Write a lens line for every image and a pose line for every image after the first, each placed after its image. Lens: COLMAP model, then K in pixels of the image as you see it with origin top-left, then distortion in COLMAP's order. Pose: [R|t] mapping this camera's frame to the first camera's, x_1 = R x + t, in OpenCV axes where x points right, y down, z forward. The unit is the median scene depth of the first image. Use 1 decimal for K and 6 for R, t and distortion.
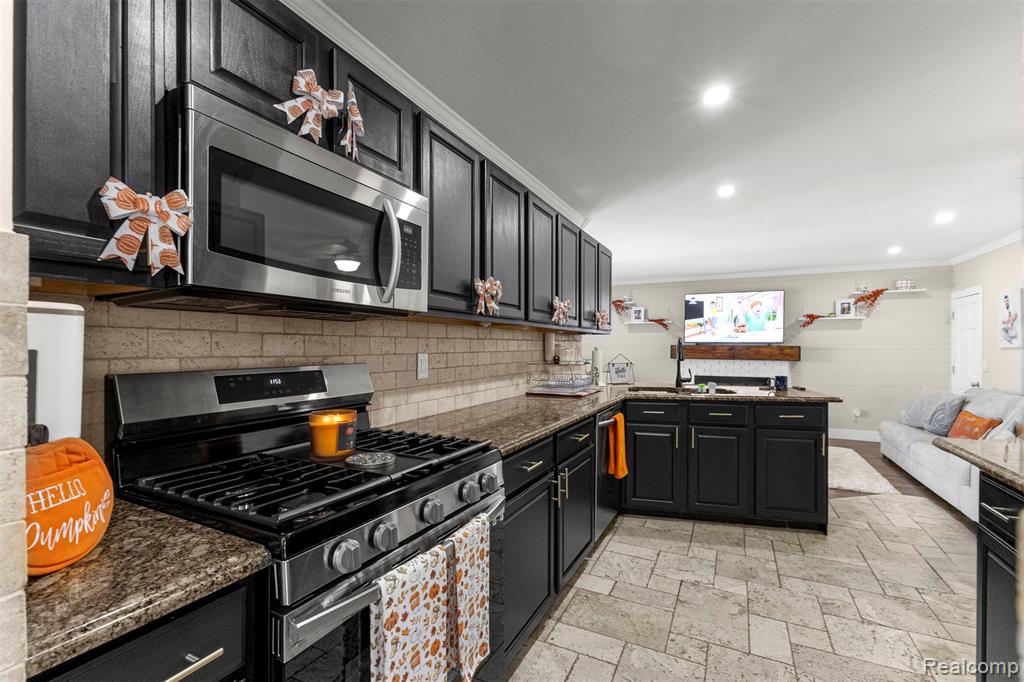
lens RADIAL K [[439.3, 0, 515.6], [0, 439.3, 347.9], [0, 0, 1]] dist [0.005205, -0.000068]
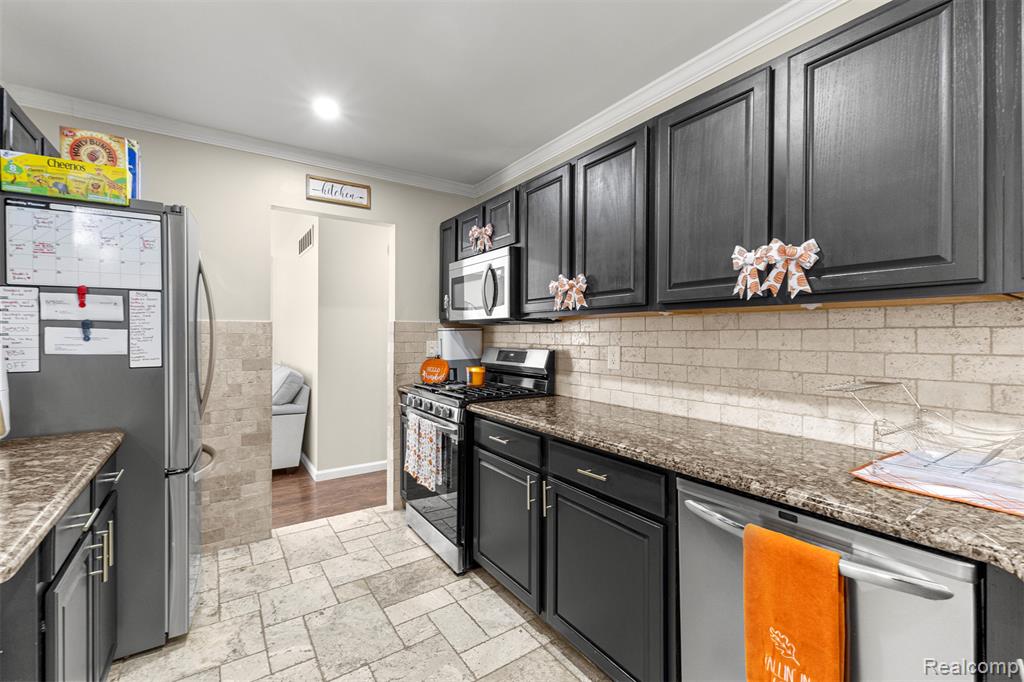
lens RADIAL K [[446.0, 0, 511.9], [0, 446.0, 335.0], [0, 0, 1]] dist [0.011637, -0.000683]
pose [[-0.489049, -0.003924, -0.872247, 0.821629], [-0.005989, 0.999981, -0.001141, -0.010881], [0.872236, 0.004666, -0.489064, 1.231376]]
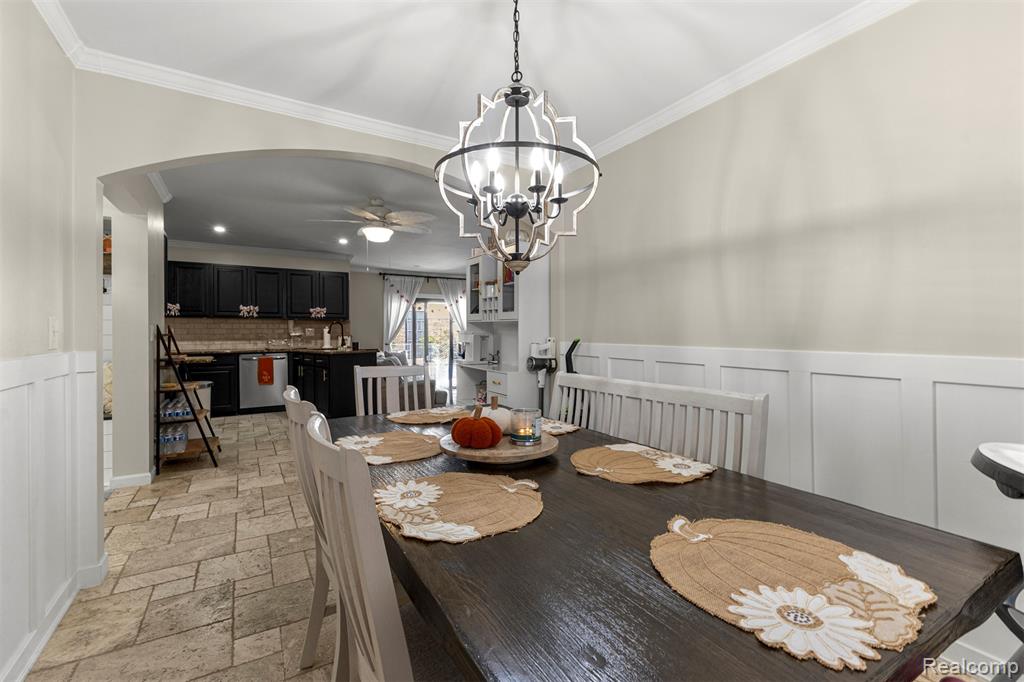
lens RADIAL K [[446.0, 0, 511.9], [0, 446.0, 335.0], [0, 0, 1]] dist [0.011637, -0.000683]
pose [[0.843724, 0.002757, -0.536770, 3.125906], [0.000628, 0.999981, 0.006123, 0.036283], [0.536777, -0.005503, 0.843706, -0.296750]]
